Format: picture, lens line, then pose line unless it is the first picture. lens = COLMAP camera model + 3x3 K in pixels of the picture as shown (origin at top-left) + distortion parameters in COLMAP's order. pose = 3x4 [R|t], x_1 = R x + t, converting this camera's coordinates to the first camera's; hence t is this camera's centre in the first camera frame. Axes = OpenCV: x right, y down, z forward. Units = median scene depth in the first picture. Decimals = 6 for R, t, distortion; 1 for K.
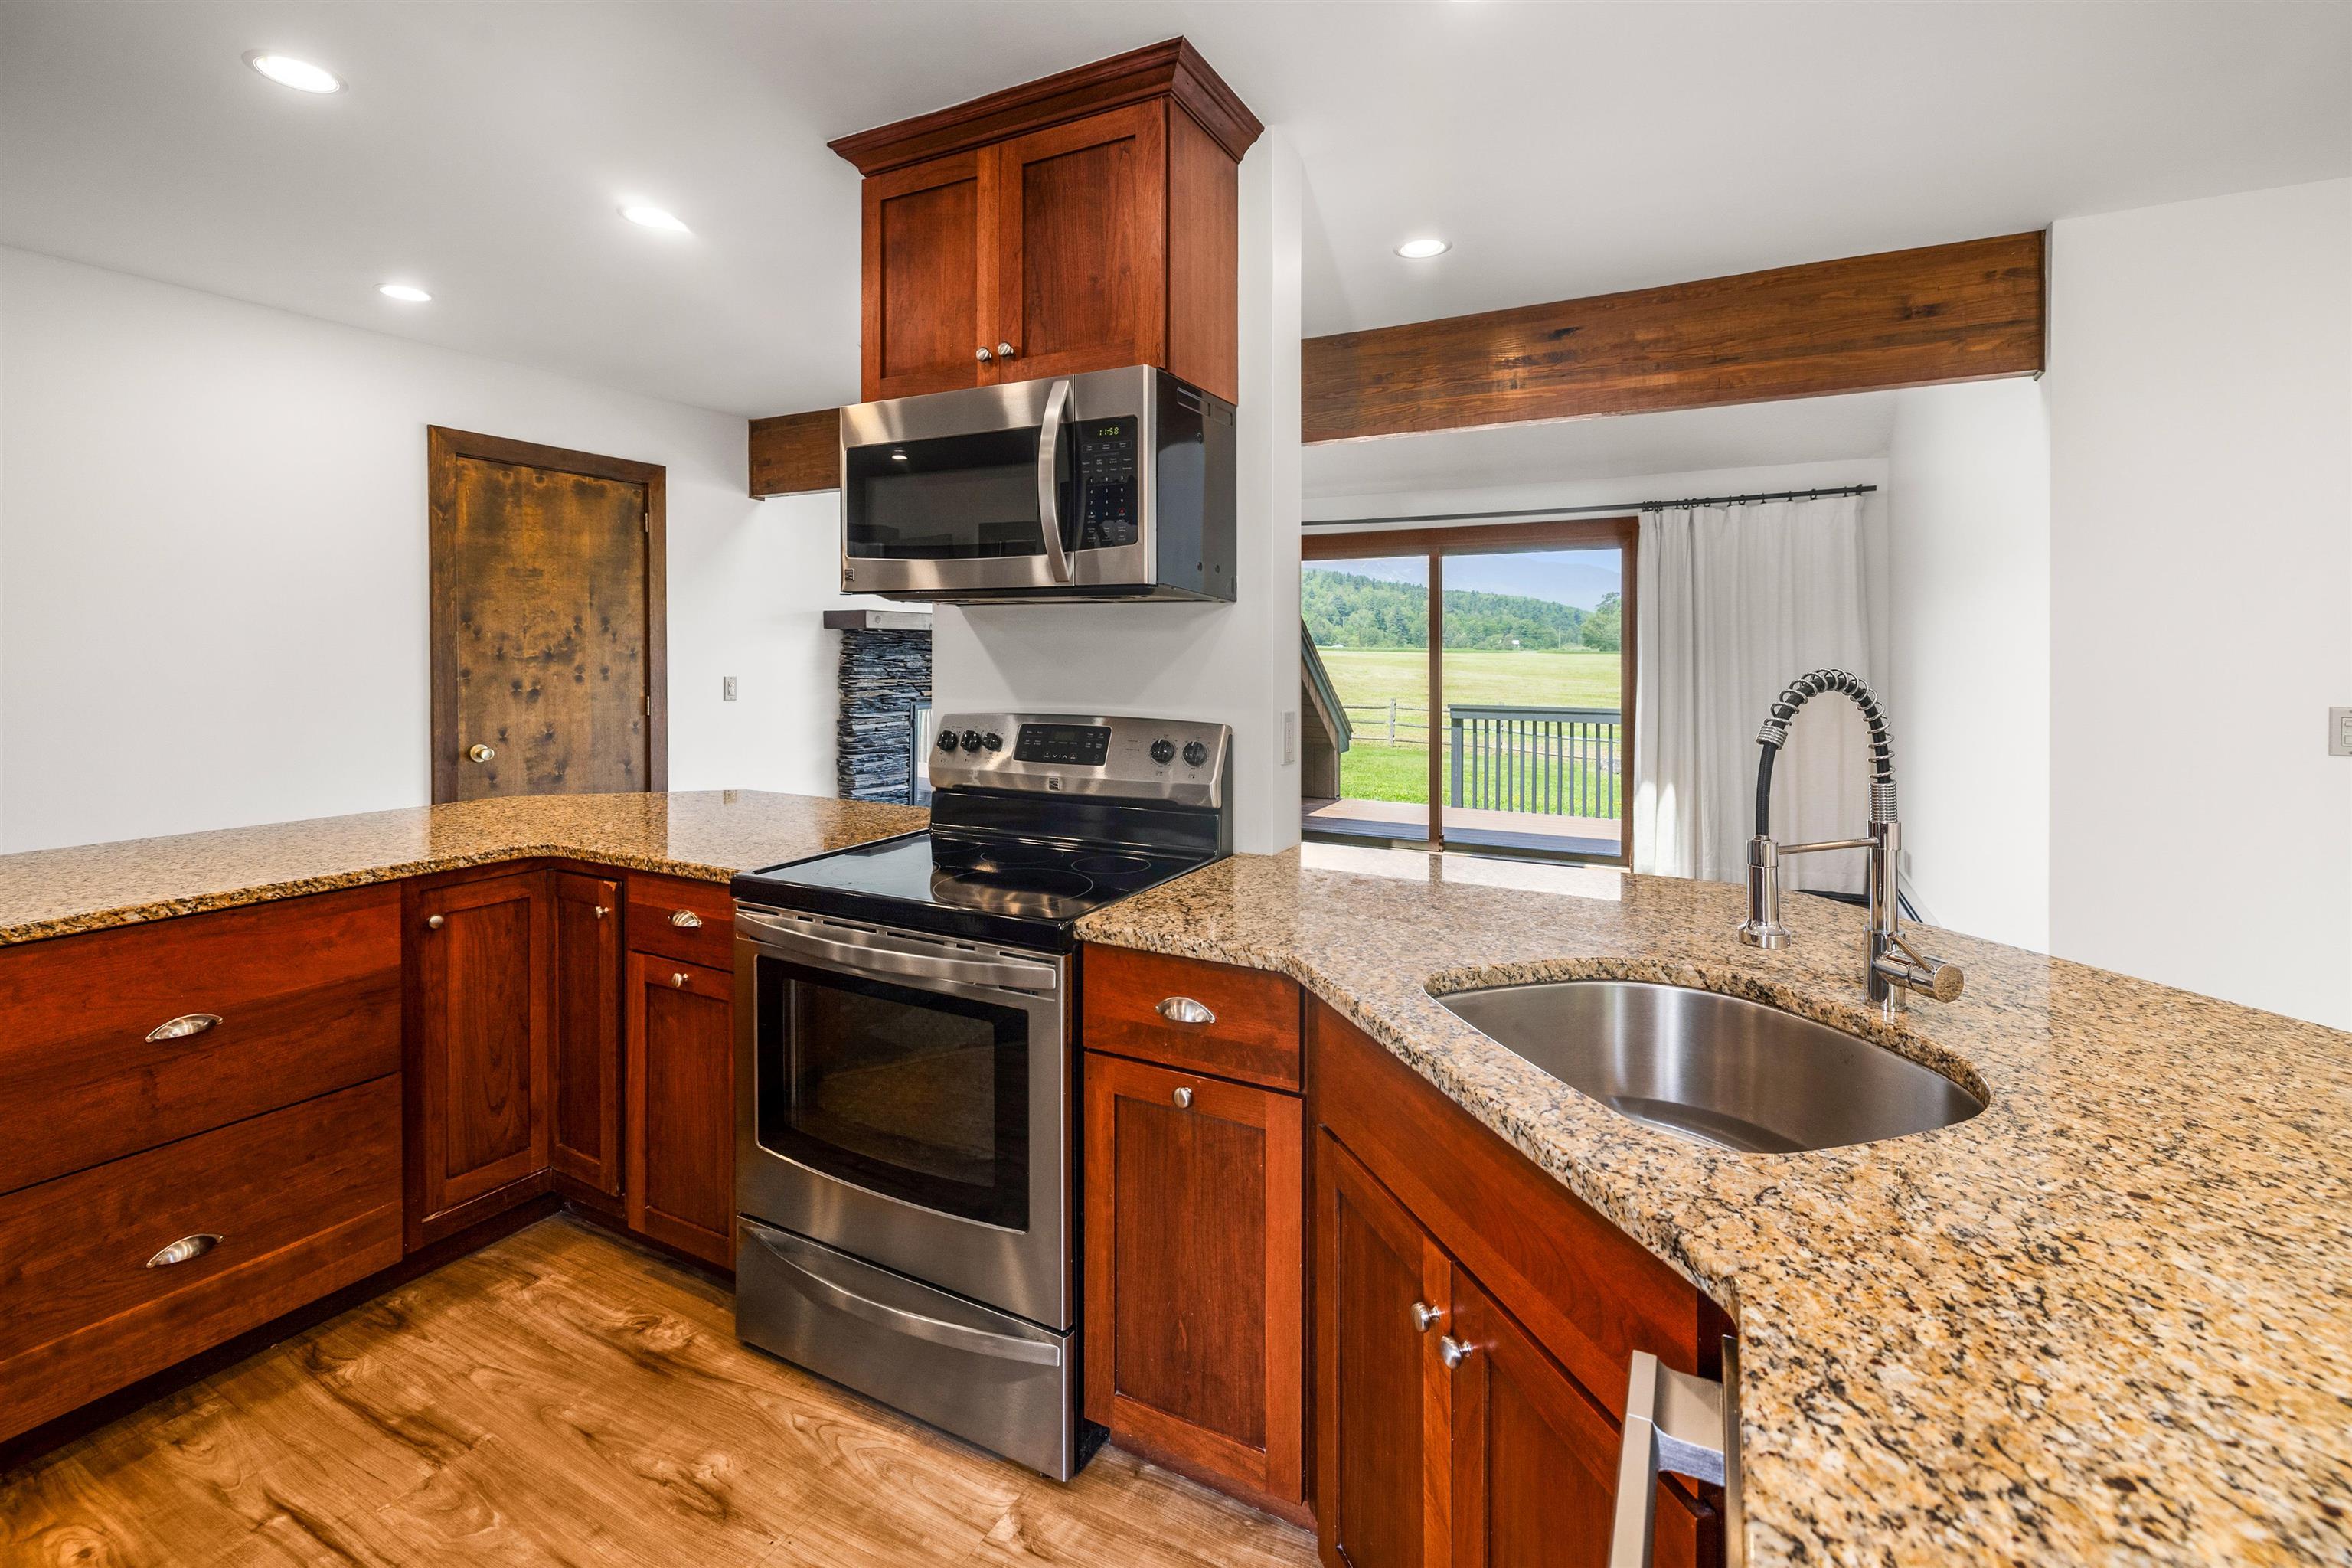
lens RADIAL K [[1045.1, 0, 1186.8], [0, 1045.1, 653.7], [0, 0, 1]] dist [-0.003622, 0.002643]
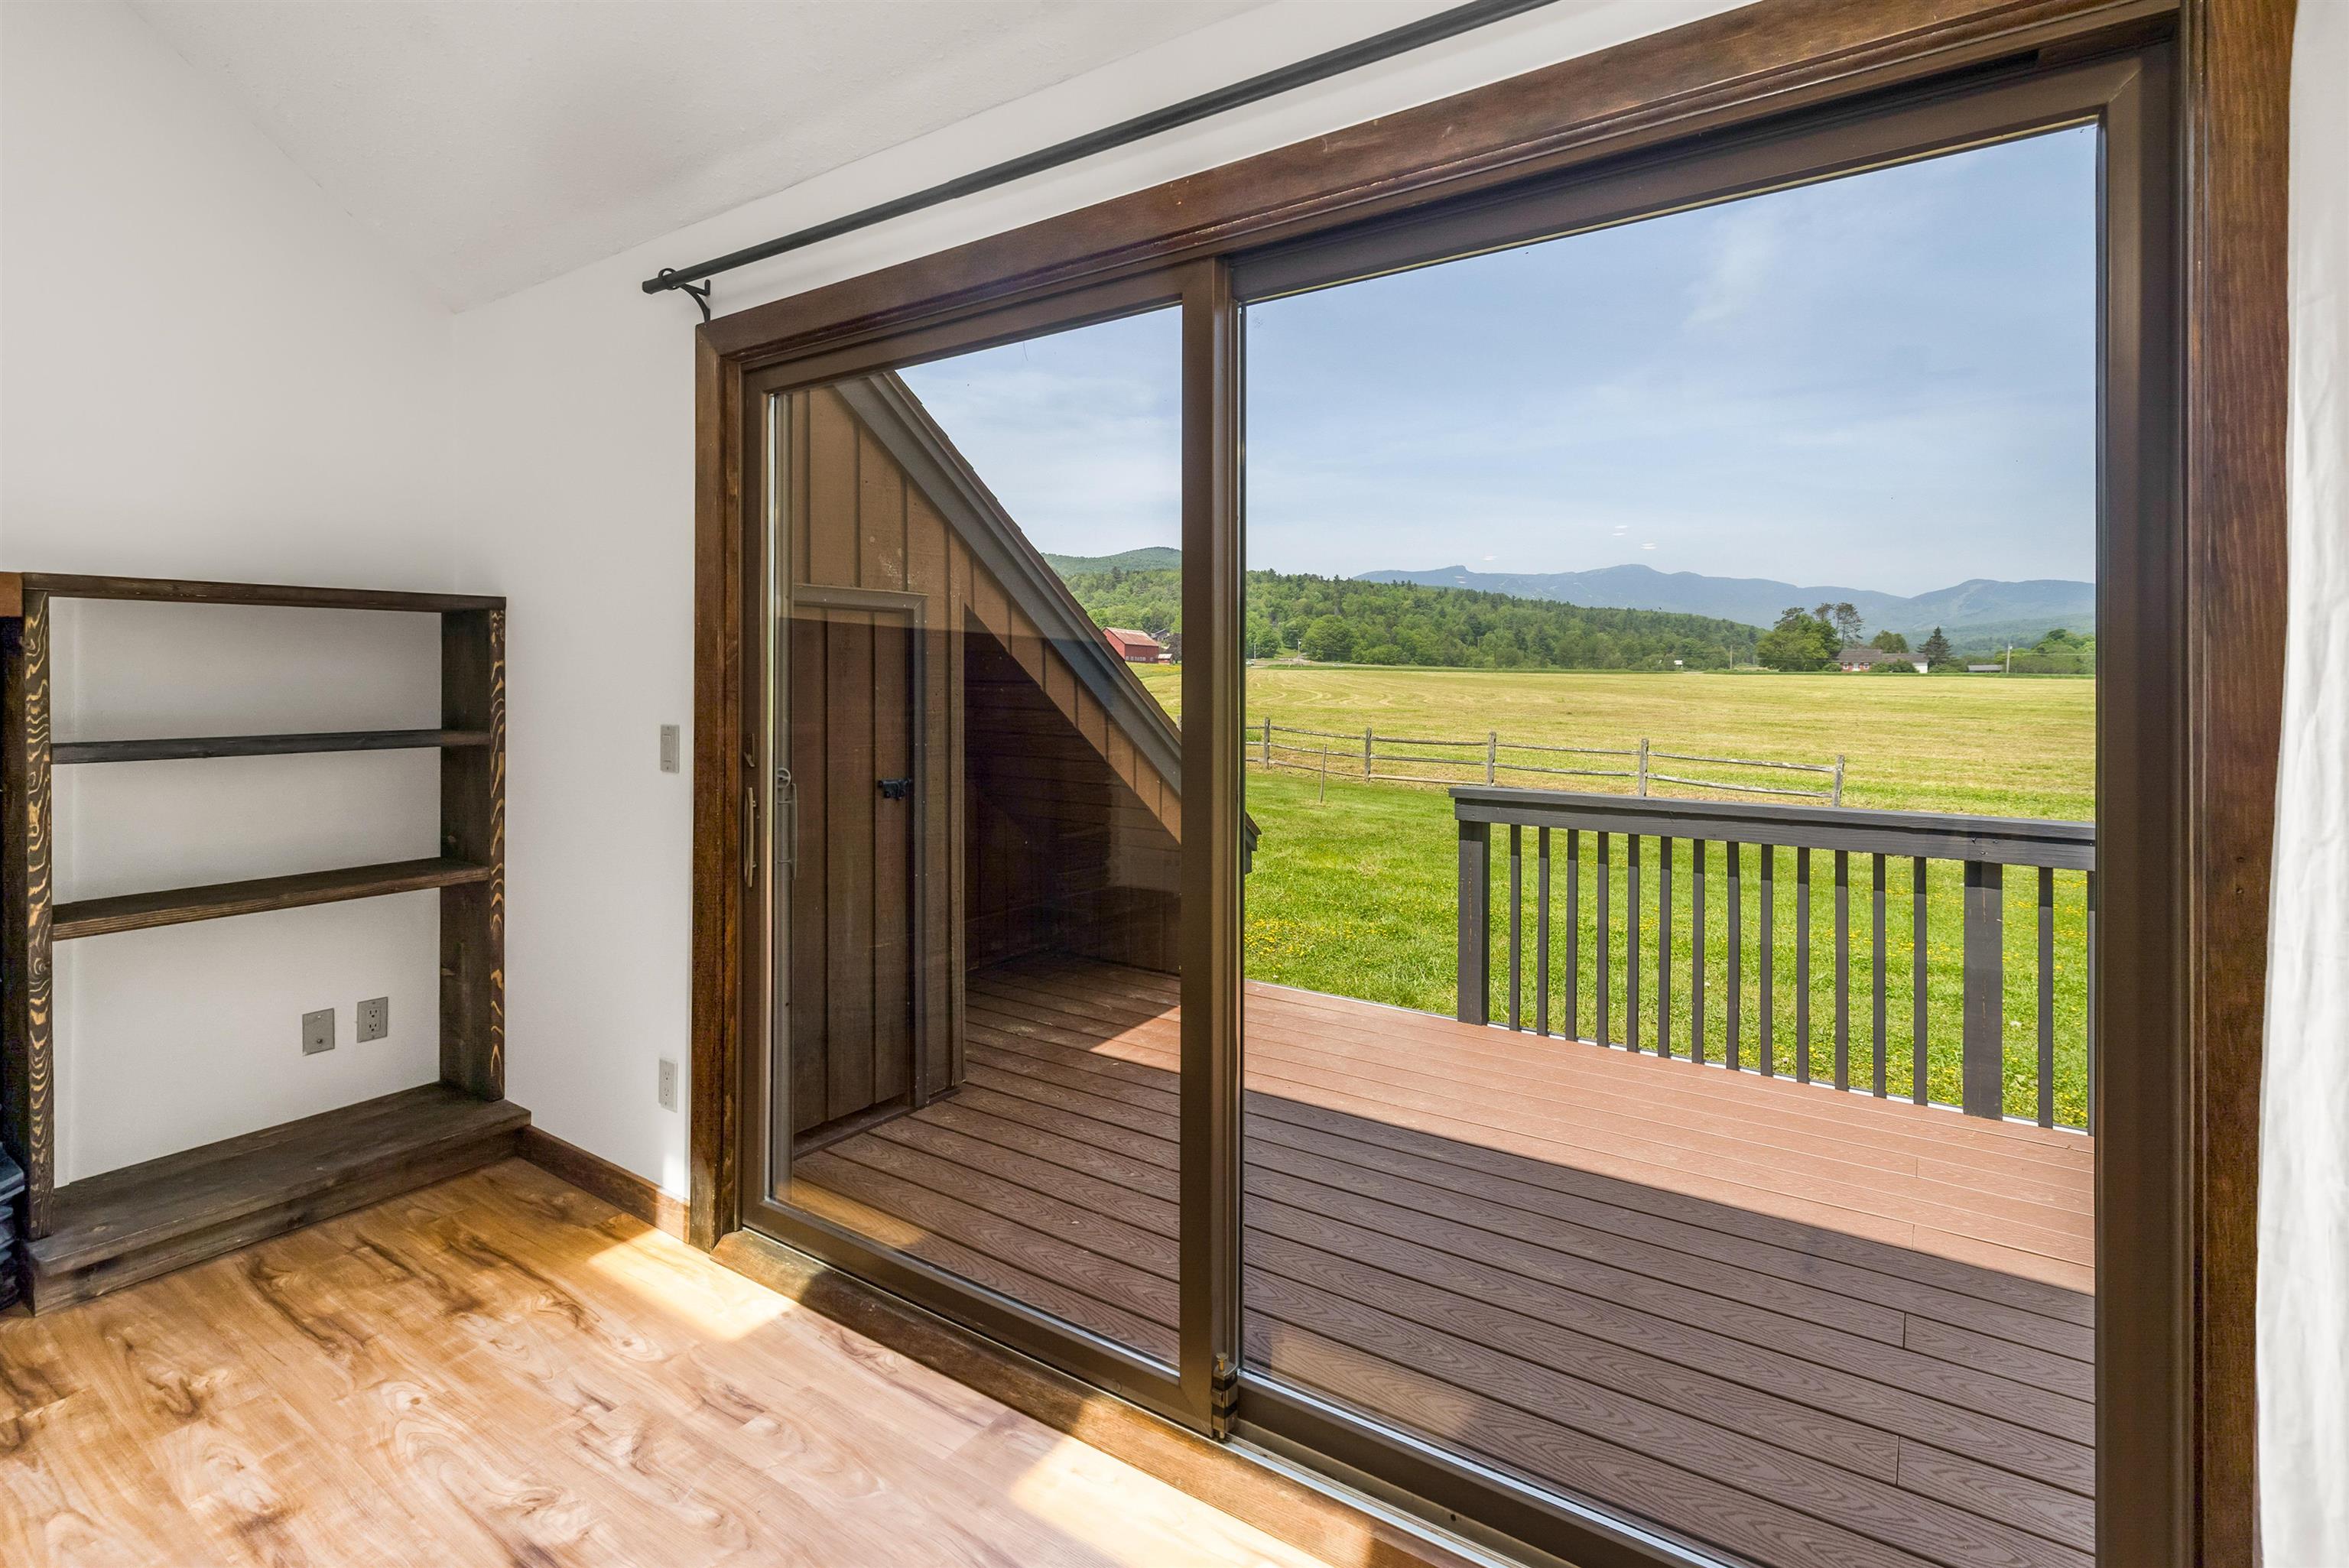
lens RADIAL K [[1043.6, 0, 1105.1], [0, 1043.6, 658.2], [0, 0, 1]] dist [-0.003622, 0.002643]
pose [[0.980451, -0.003505, -0.196731, 0.331714], [0.000189, 0.999858, -0.016872, 0.000518], [0.196762, 0.016505, 0.980312, 0.920138]]
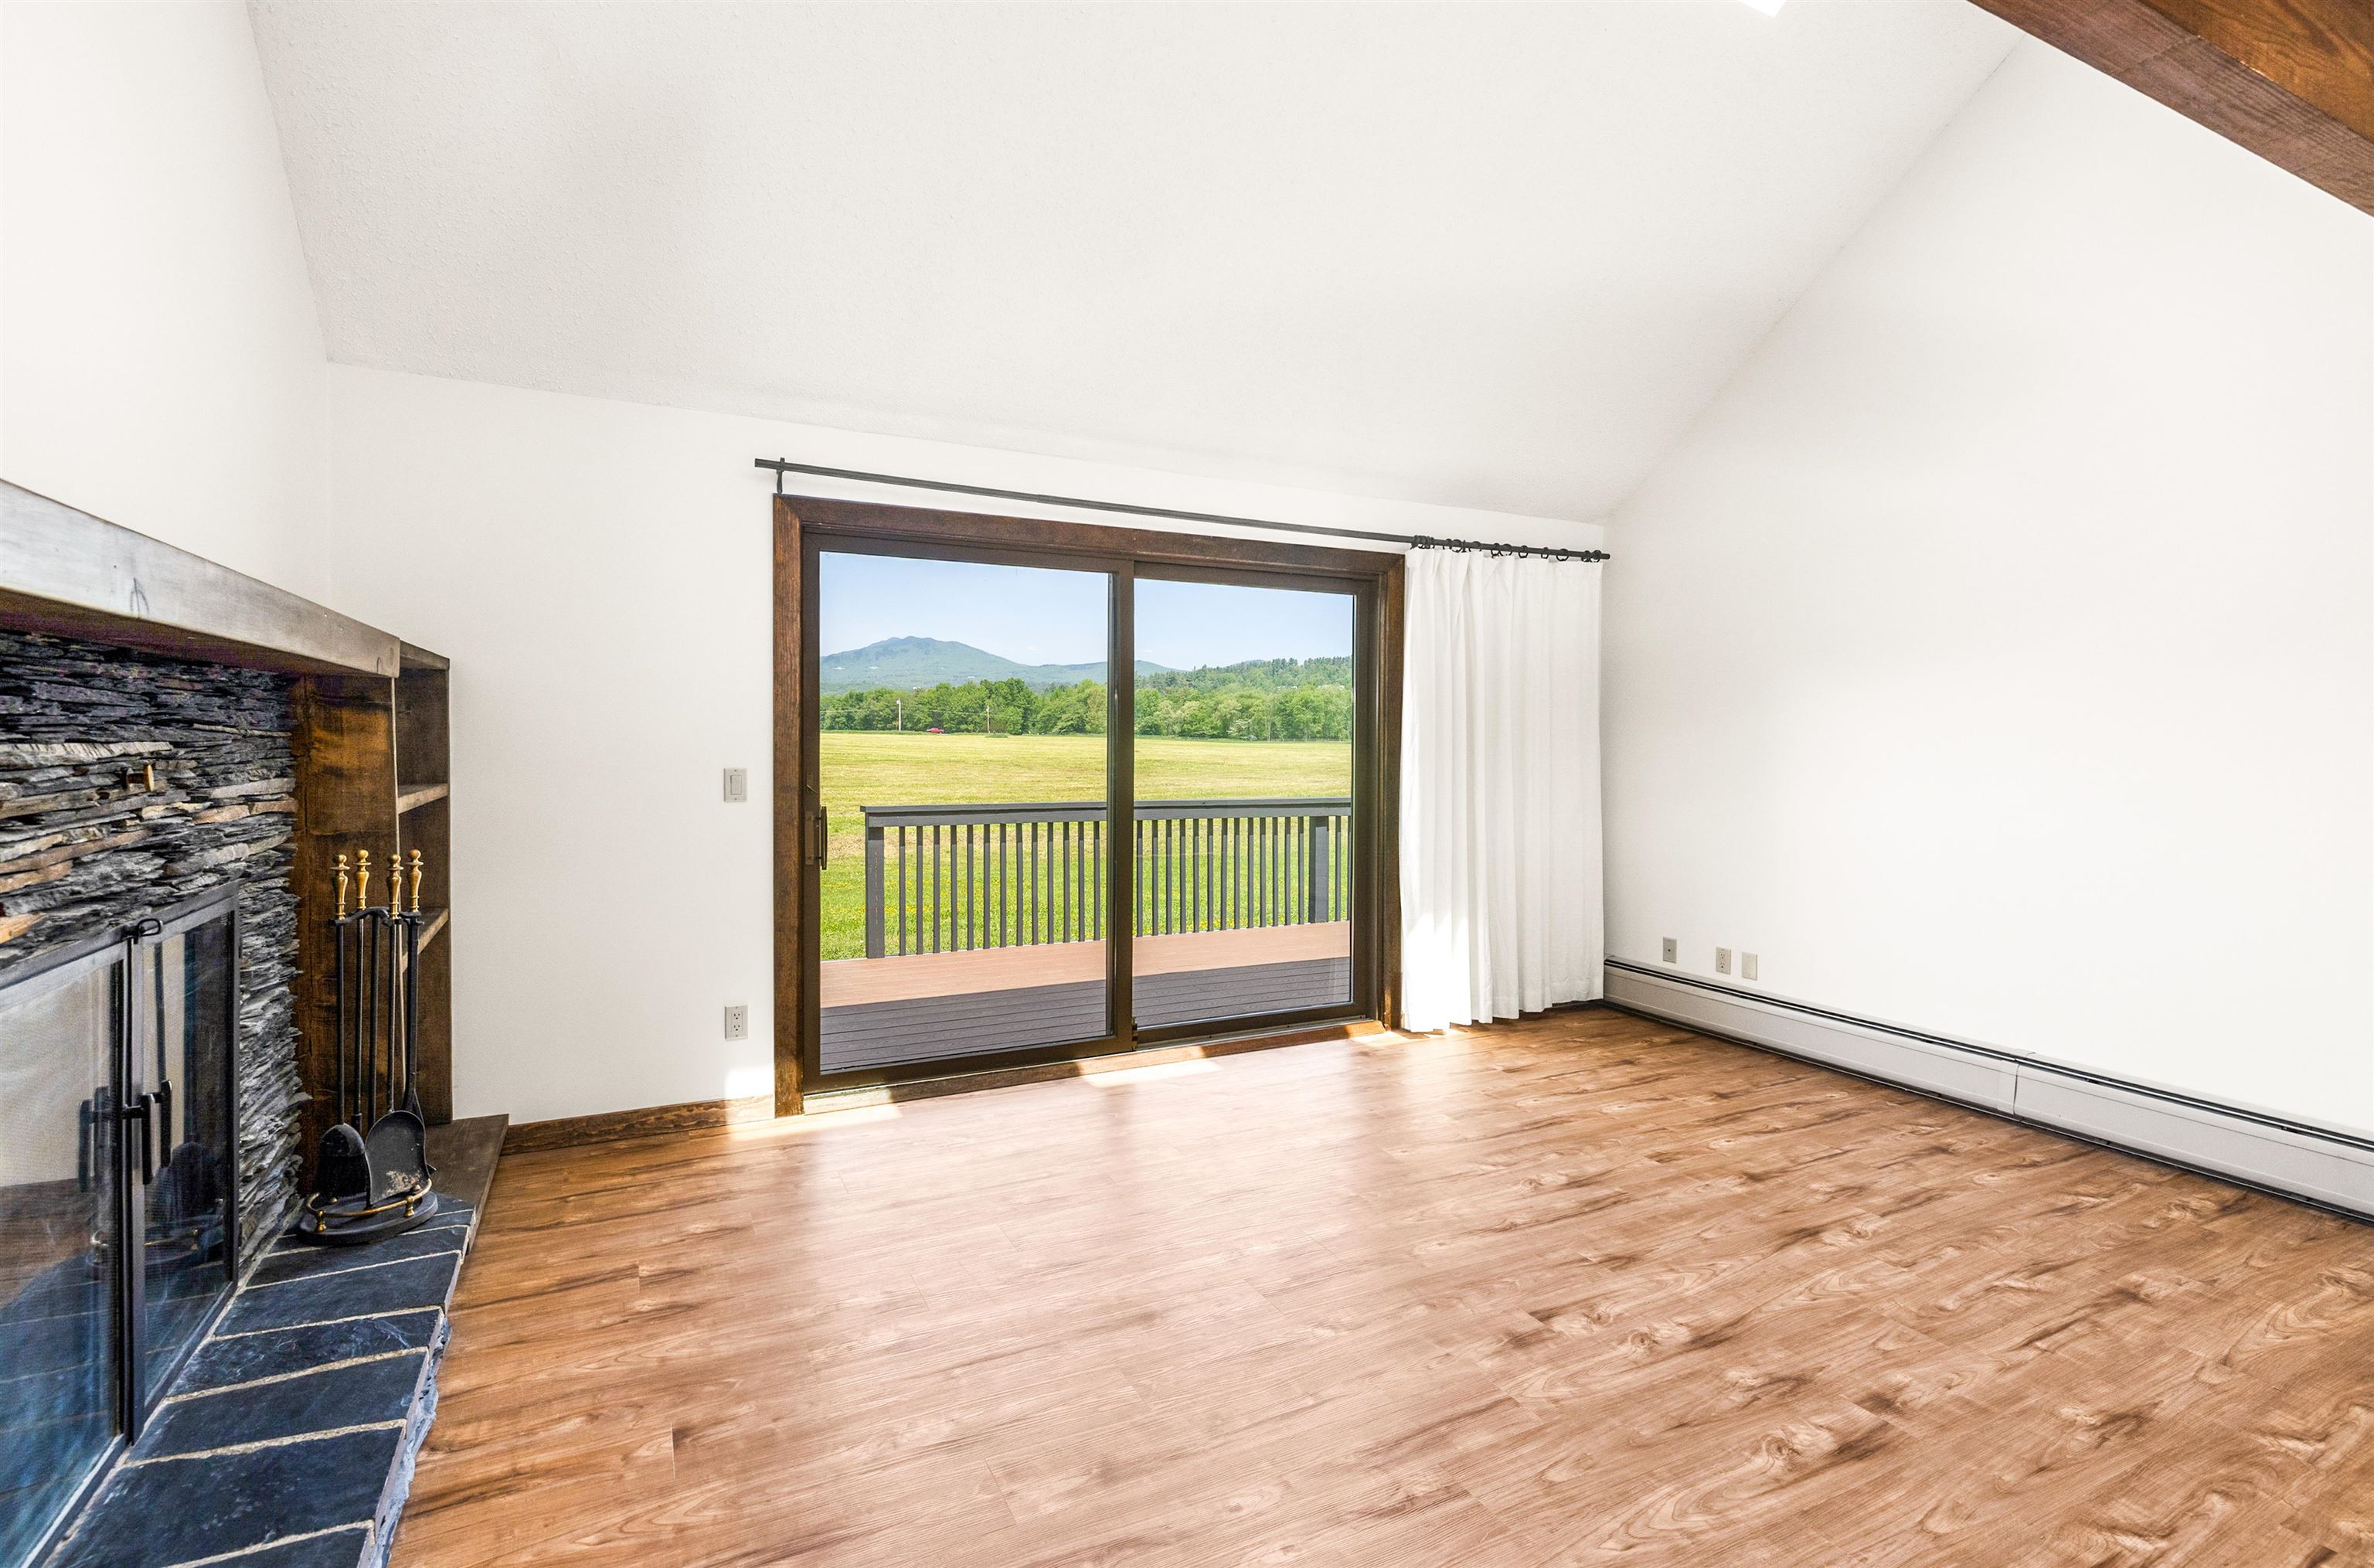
lens RADIAL K [[1044.1, 0, 1177.1], [0, 1044.1, 743.2], [0, 0, 1]] dist [0.000717, -0.000235]
pose [[0.590311, -0.006253, 0.807152, -0.289023], [-0.006303, 0.999904, 0.012356, -0.002737], [-0.807151, -0.012381, 0.590215, 0.734503]]
